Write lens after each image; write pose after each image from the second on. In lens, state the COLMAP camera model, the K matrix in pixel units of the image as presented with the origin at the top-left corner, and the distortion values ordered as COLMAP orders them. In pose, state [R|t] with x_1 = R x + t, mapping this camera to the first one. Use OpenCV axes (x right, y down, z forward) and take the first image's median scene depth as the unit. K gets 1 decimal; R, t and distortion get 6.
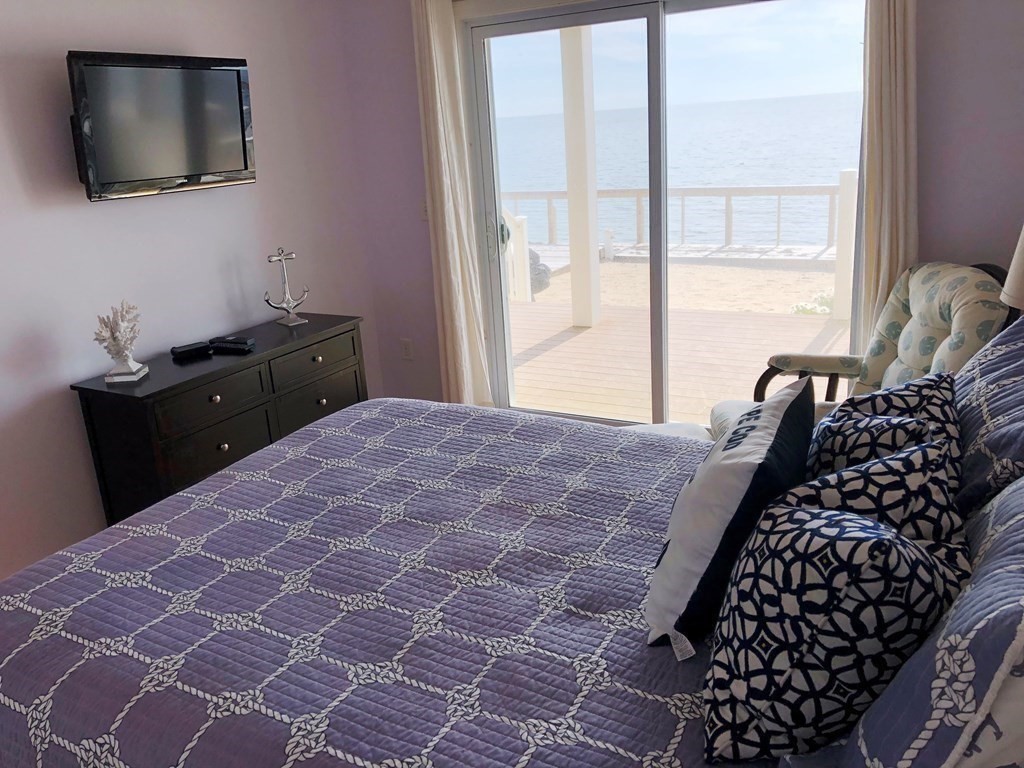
lens RADIAL K [[836.0, 0, 512.0], [0, 836.0, 384.0], [0, 0, 1]] dist [0.008213, -0.011585]
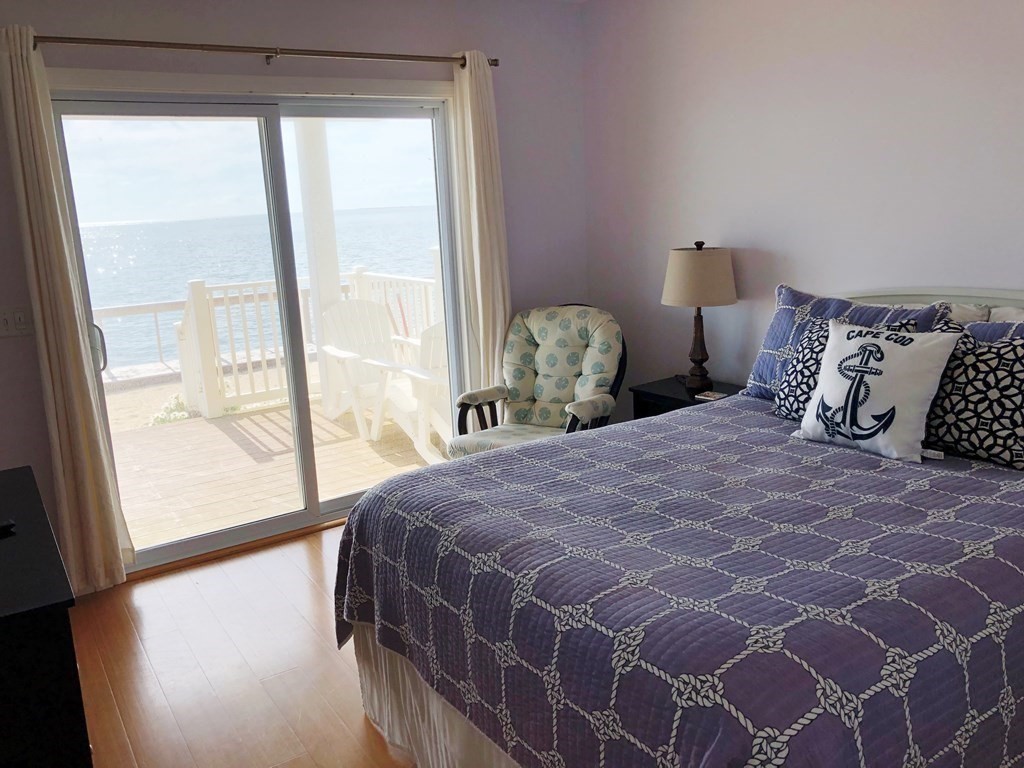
lens RADIAL K [[836.0, 0, 512.0], [0, 836.0, 384.0], [0, 0, 1]] dist [0.008213, -0.011585]
pose [[0.457042, -0.142669, 0.877928, -1.293200], [0.285074, 0.958477, 0.007352, -0.071687], [-0.842523, 0.246914, 0.478736, 0.648307]]
